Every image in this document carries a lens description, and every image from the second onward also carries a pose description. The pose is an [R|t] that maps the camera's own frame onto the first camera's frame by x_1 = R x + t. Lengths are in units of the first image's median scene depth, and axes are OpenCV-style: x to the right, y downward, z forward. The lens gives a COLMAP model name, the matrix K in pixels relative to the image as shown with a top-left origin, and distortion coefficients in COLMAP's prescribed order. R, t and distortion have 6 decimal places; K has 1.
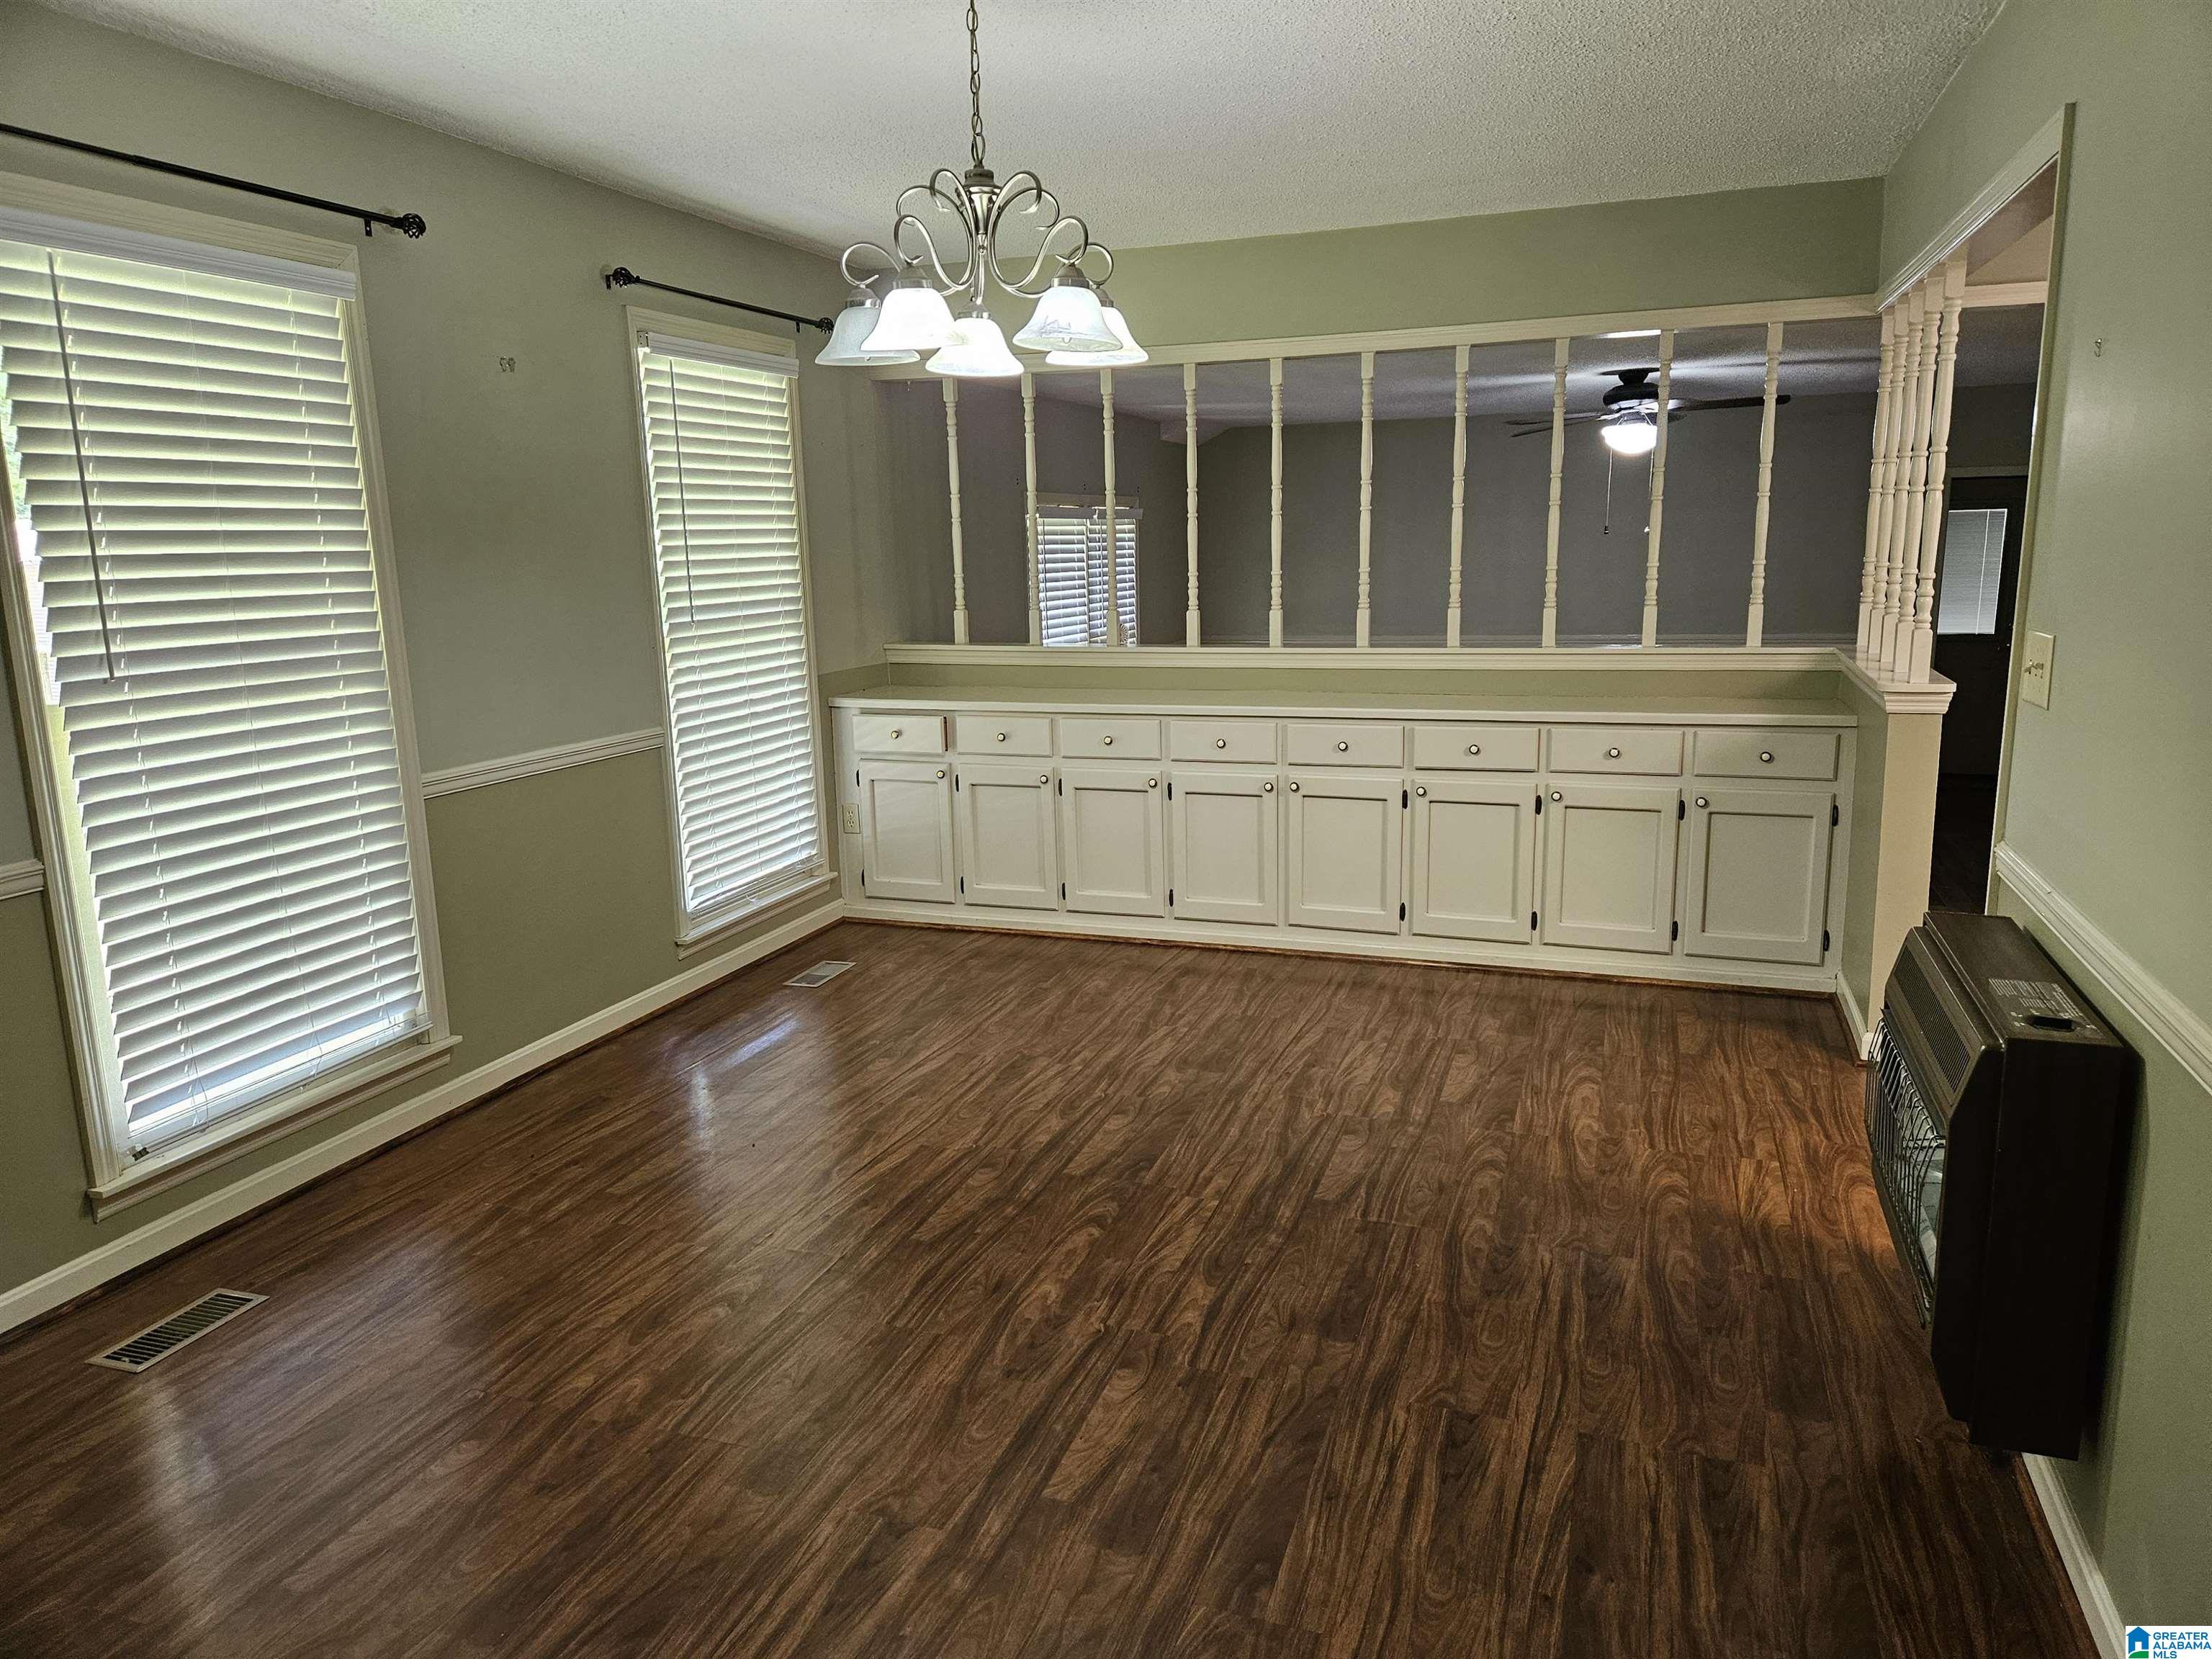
lens RADIAL K [[1494.6, 0, 1116.6], [0, 1494.6, 827.0], [0, 0, 1]] dist [0.028969, -0.021897]
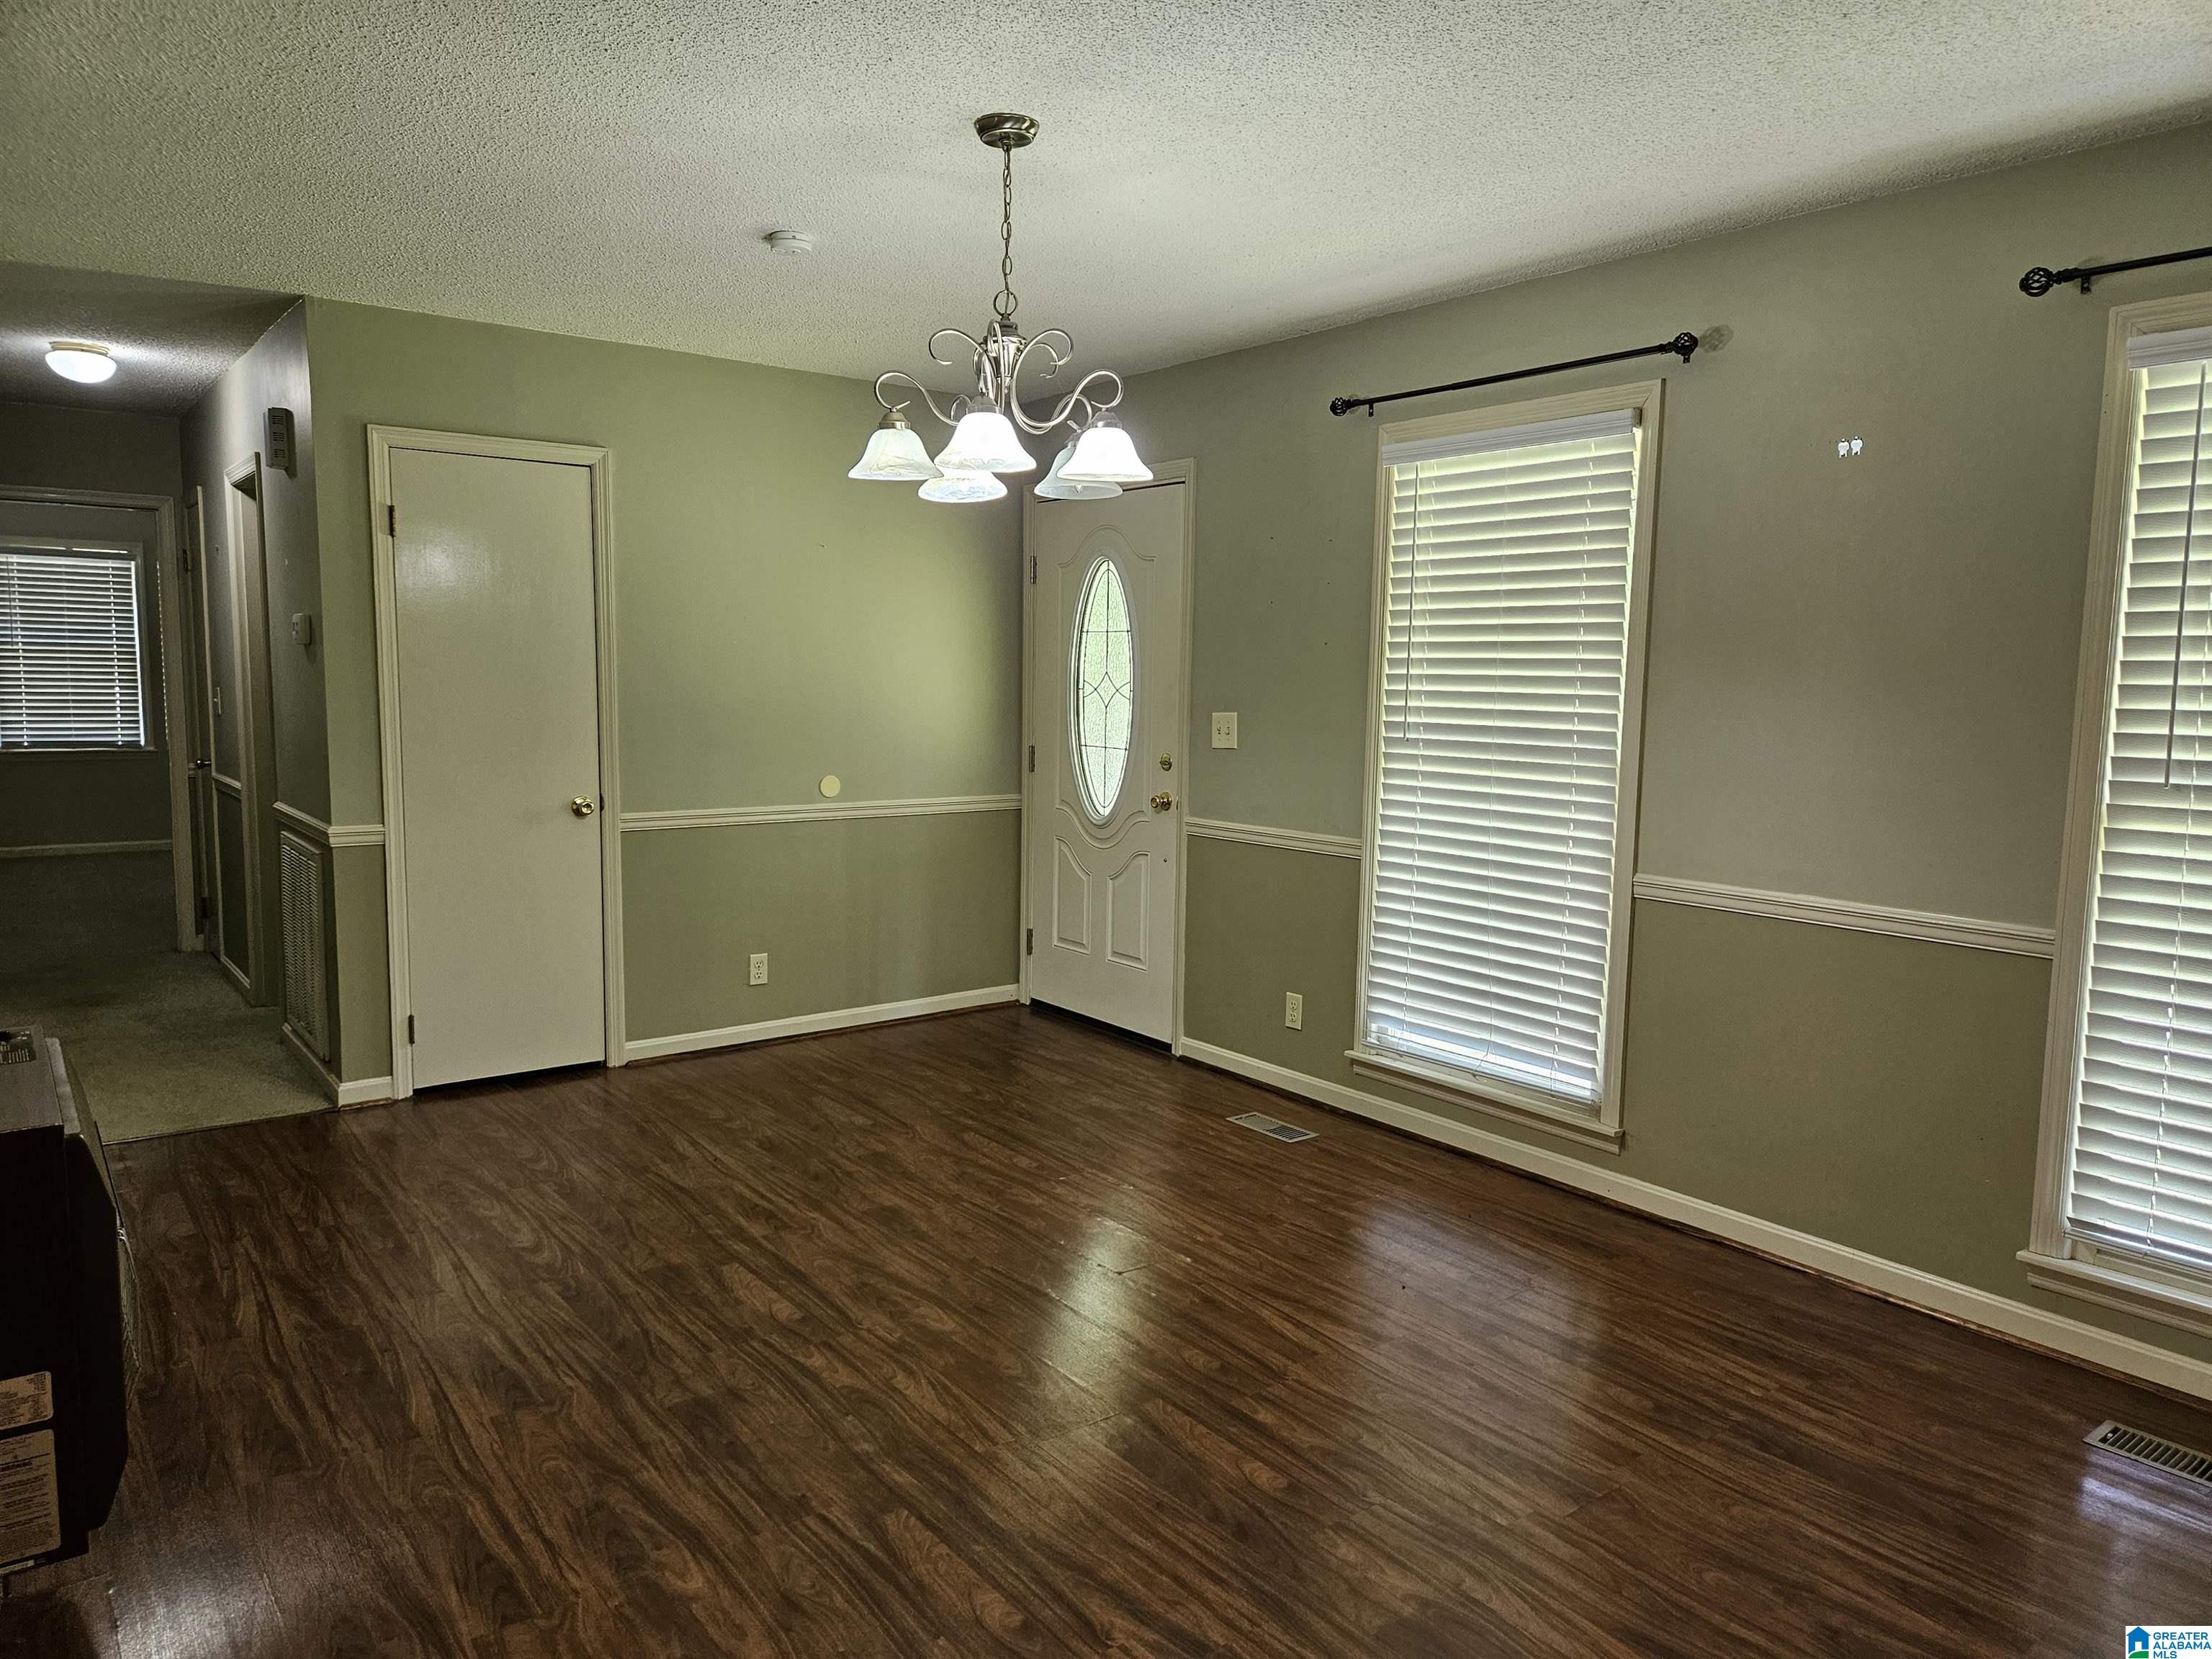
lens RADIAL K [[1494.6, 0, 1116.7], [0, 1494.6, 833.9], [0, 0, 1]] dist [0.028969, -0.021897]
pose [[-0.552486, 0.104154, -0.826989, 0.753544], [-0.169793, 0.957296, 0.233998, -0.310349], [0.816045, 0.269698, -0.511208, 1.570171]]
